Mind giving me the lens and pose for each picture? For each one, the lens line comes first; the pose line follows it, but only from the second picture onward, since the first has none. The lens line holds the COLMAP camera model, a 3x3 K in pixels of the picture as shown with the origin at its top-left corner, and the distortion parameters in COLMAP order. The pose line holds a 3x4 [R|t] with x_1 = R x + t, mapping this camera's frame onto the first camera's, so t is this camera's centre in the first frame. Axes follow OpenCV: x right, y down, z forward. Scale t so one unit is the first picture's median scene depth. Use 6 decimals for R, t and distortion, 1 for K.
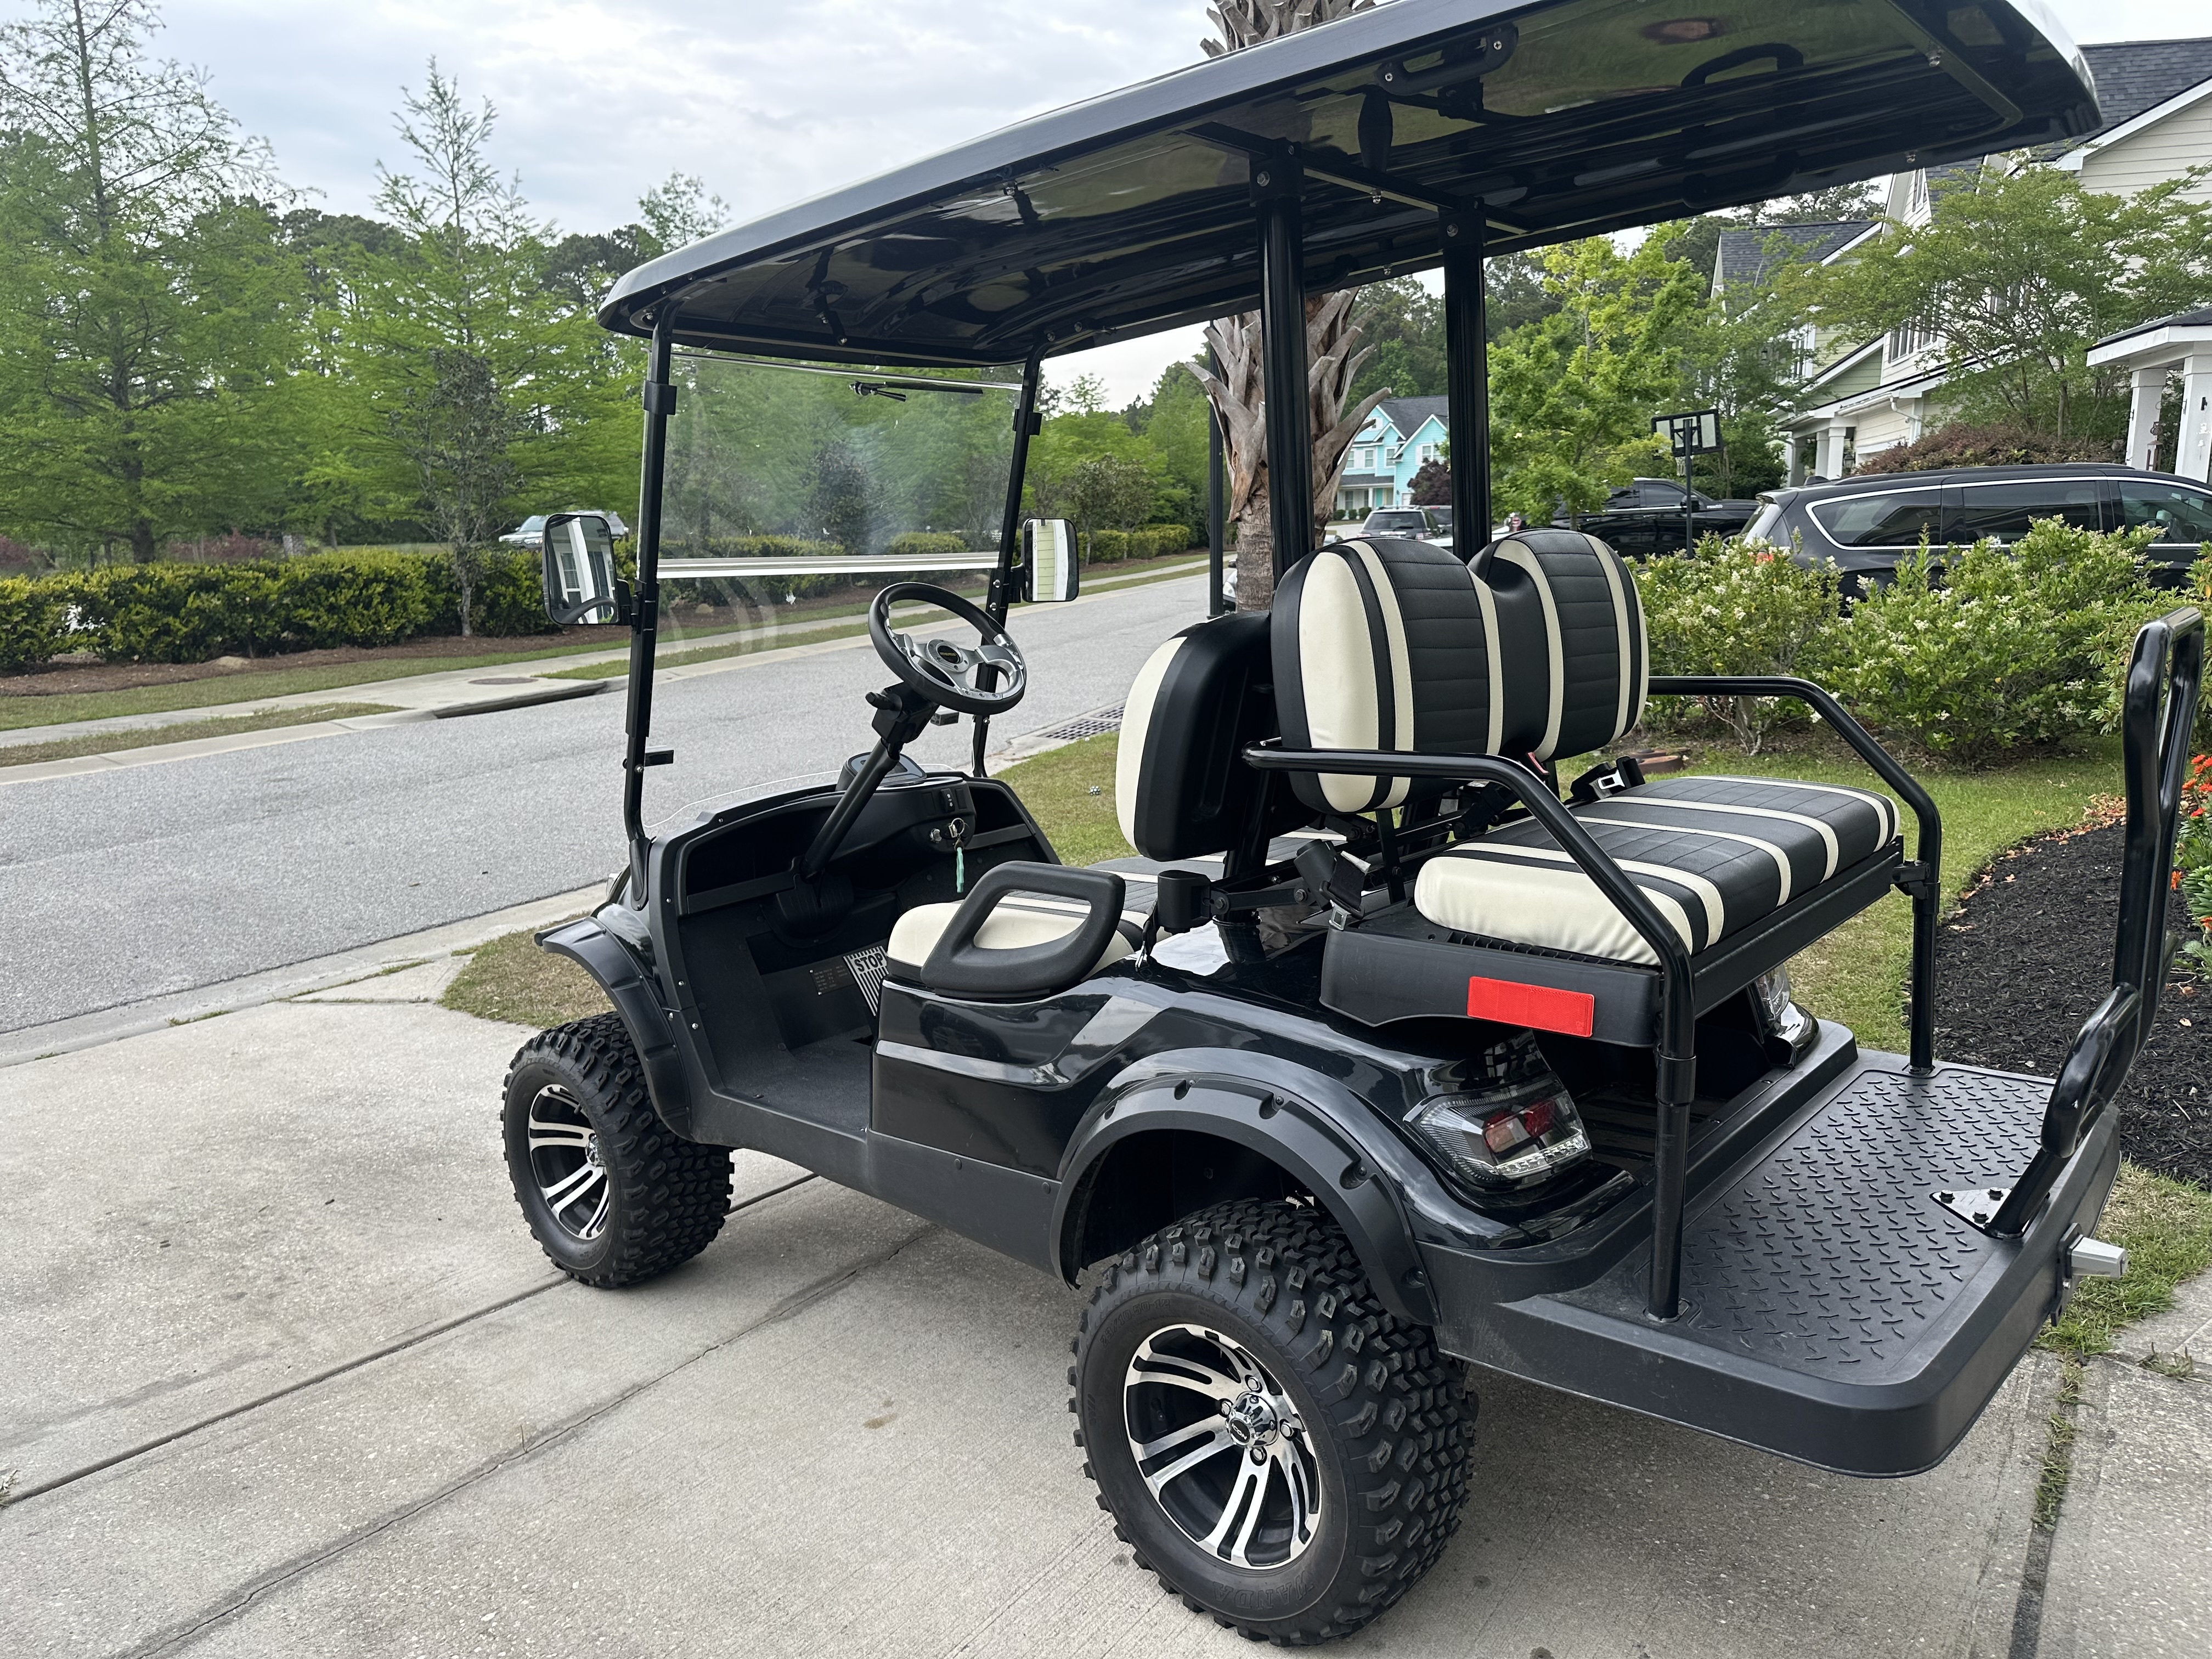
lens RADIAL K [[1563.0, 0, 1093.6], [0, 1563.0, 817.3], [0, 0, 1]] dist [0.010548, -0.038894]
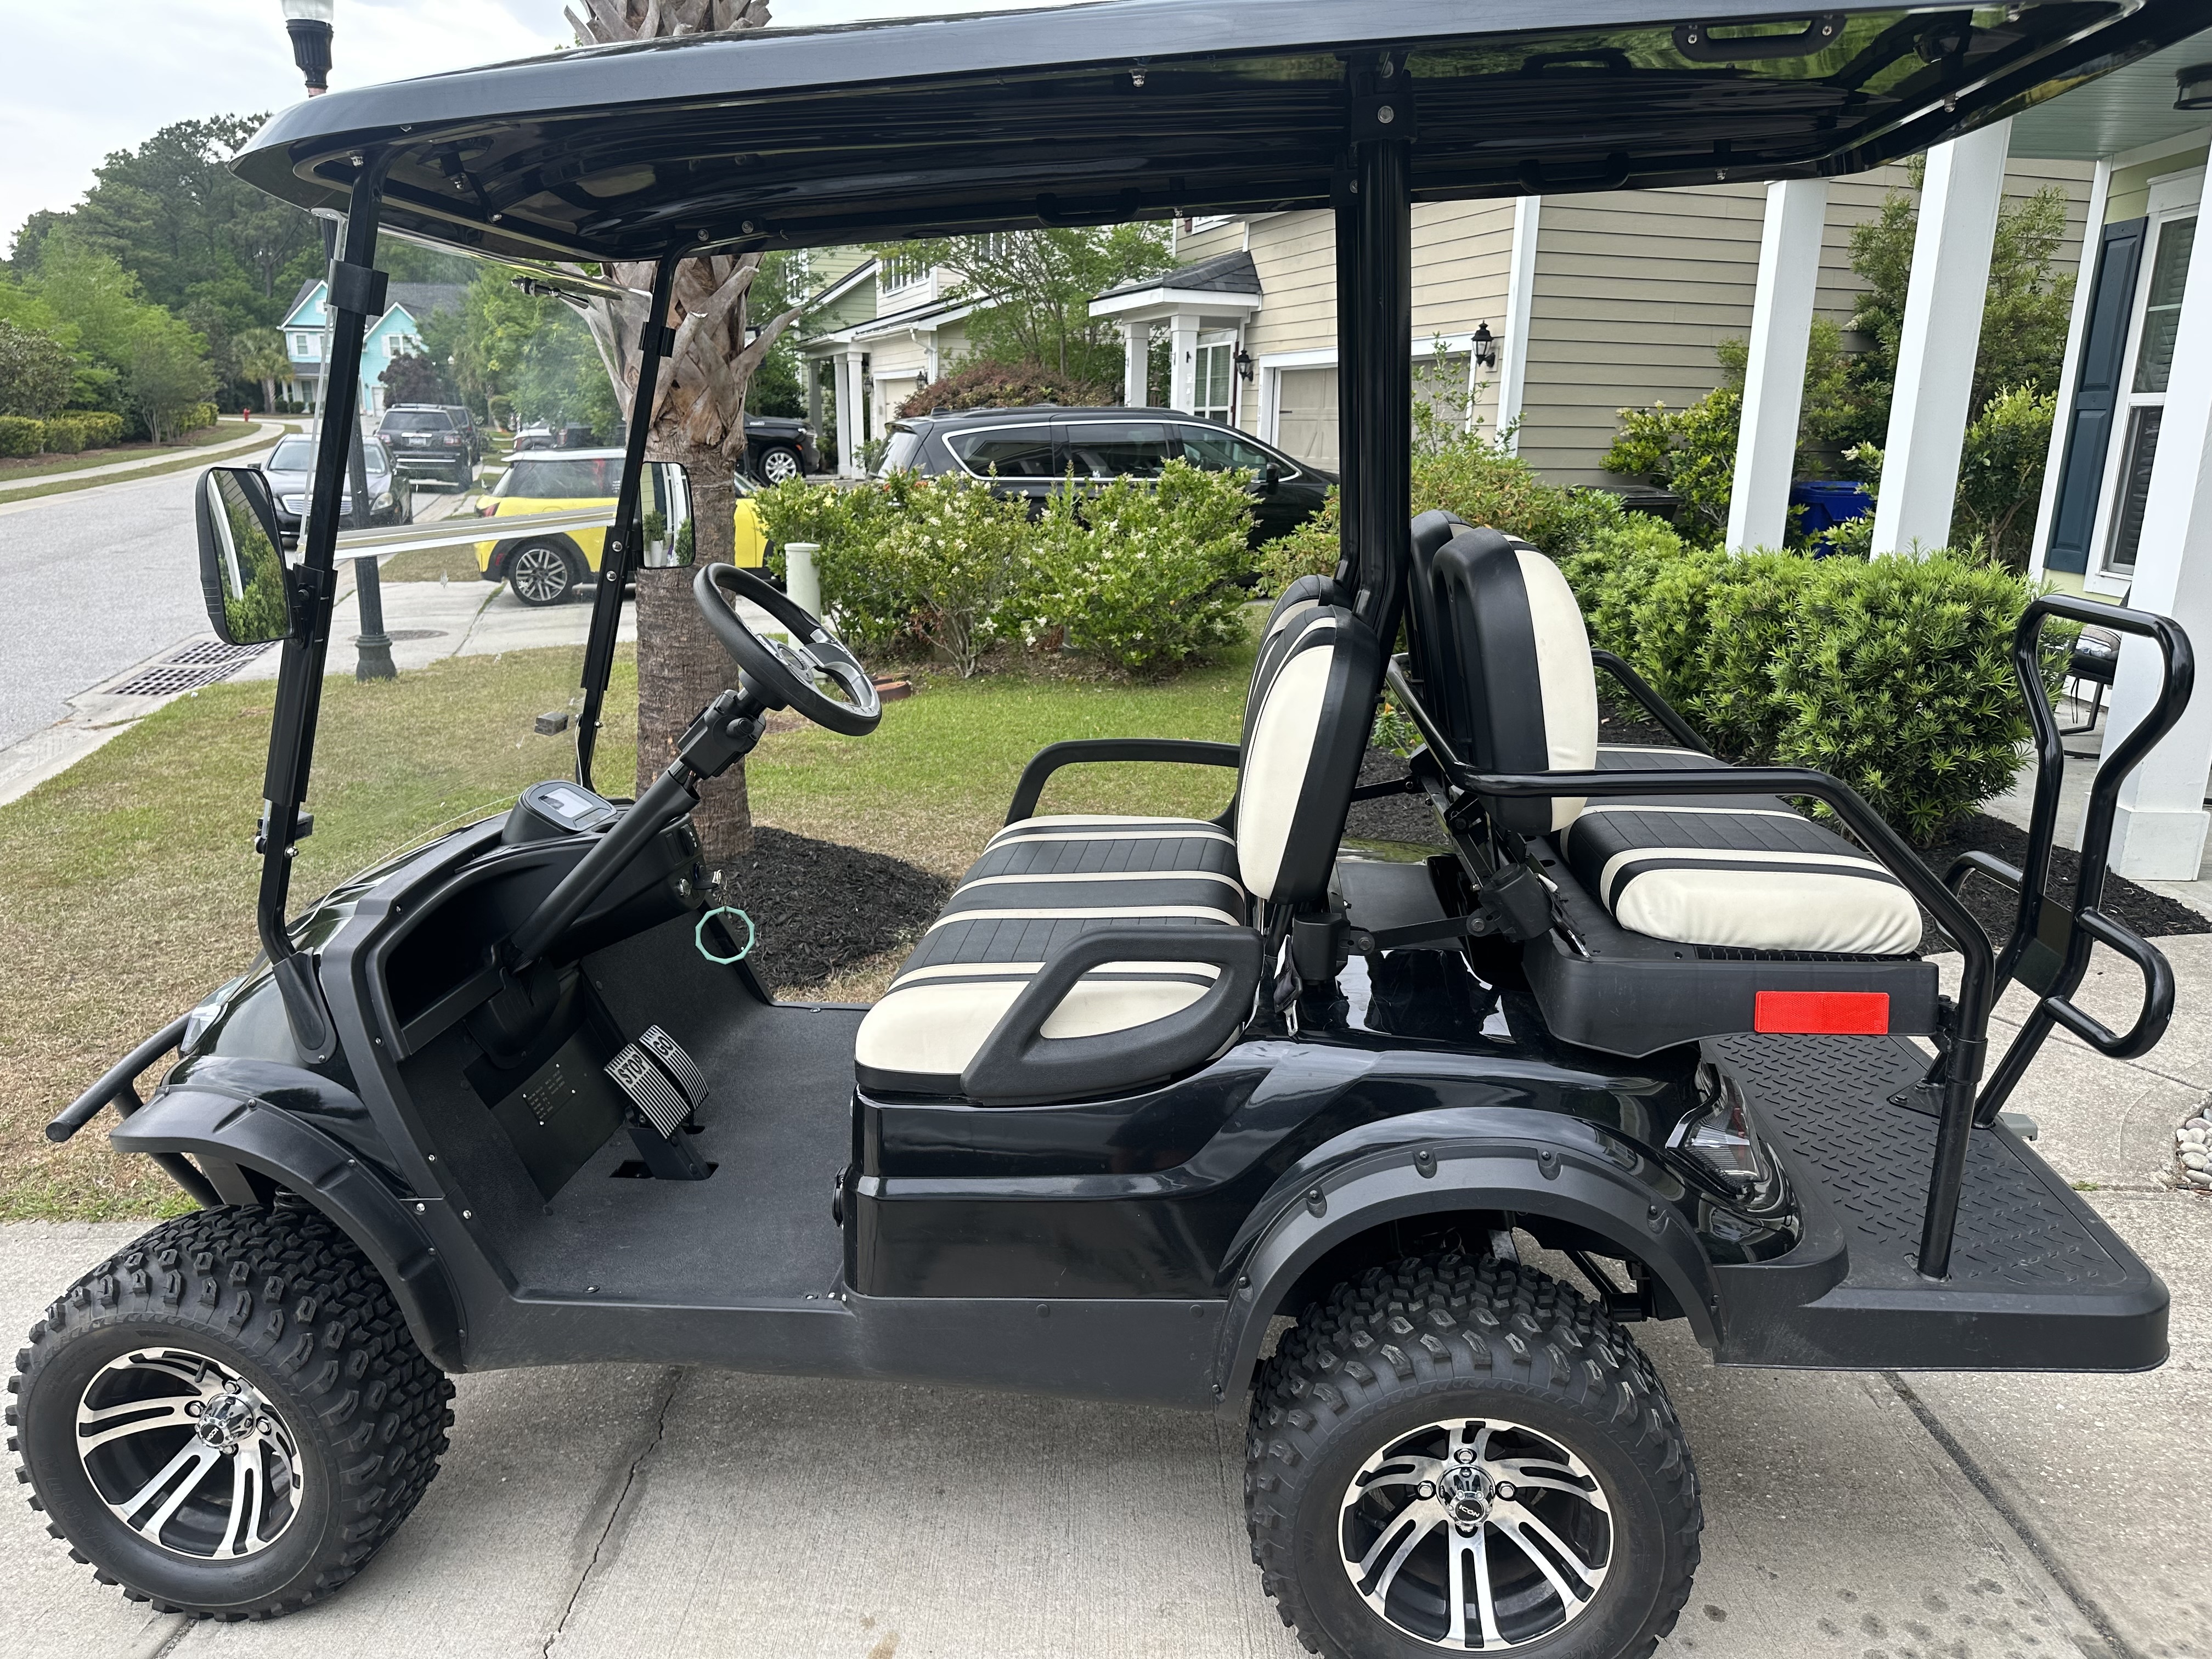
lens RADIAL K [[1563.0, 0, 1113.9], [0, 1563.0, 817.9], [0, 0, 1]] dist [0.010548, -0.038894]
pose [[0.798140, -0.103560, 0.593505, -0.200763], [0.068579, 0.994329, 0.081276, -0.035533], [-0.598556, -0.024168, 0.800716, 0.137814]]
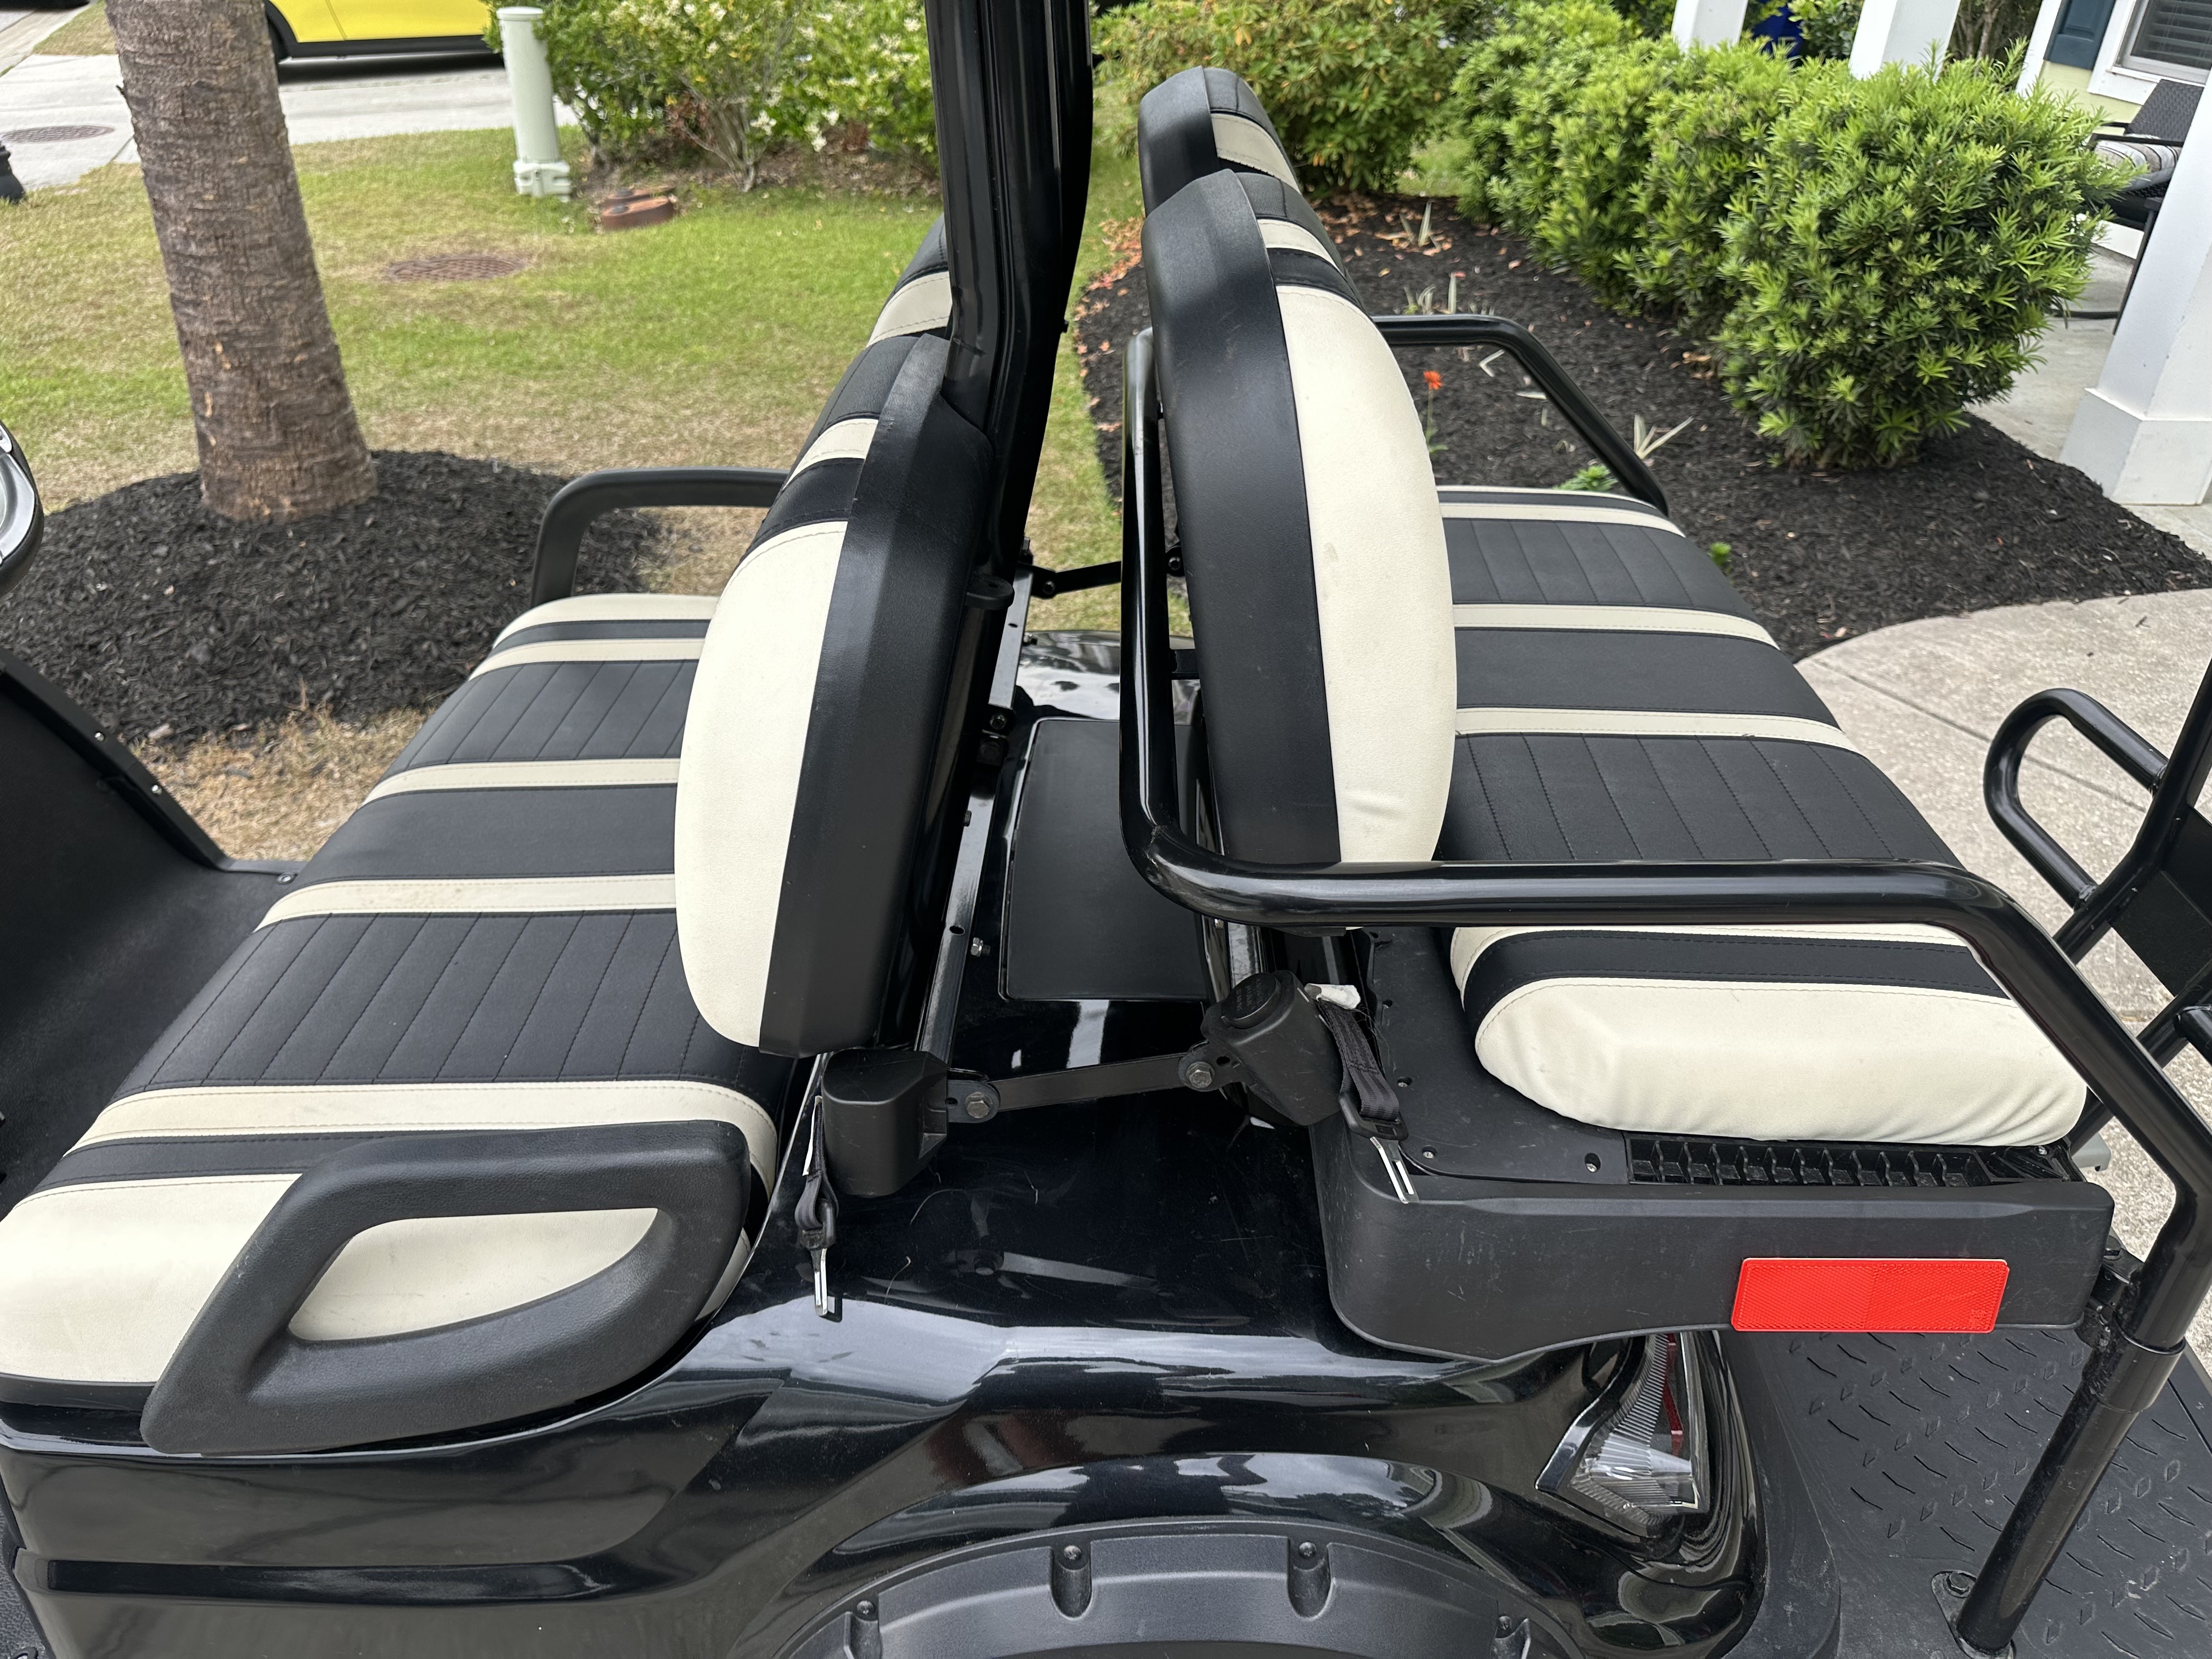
lens RADIAL K [[1563.0, 0, 1137.1], [0, 1563.0, 828.0], [0, 0, 1]] dist [0.010548, -0.038894]
pose [[0.746592, -0.310038, 0.588623, -0.043435], [0.067318, 0.915436, 0.396793, -0.067736], [-0.661867, -0.256618, 0.704329, 0.248251]]
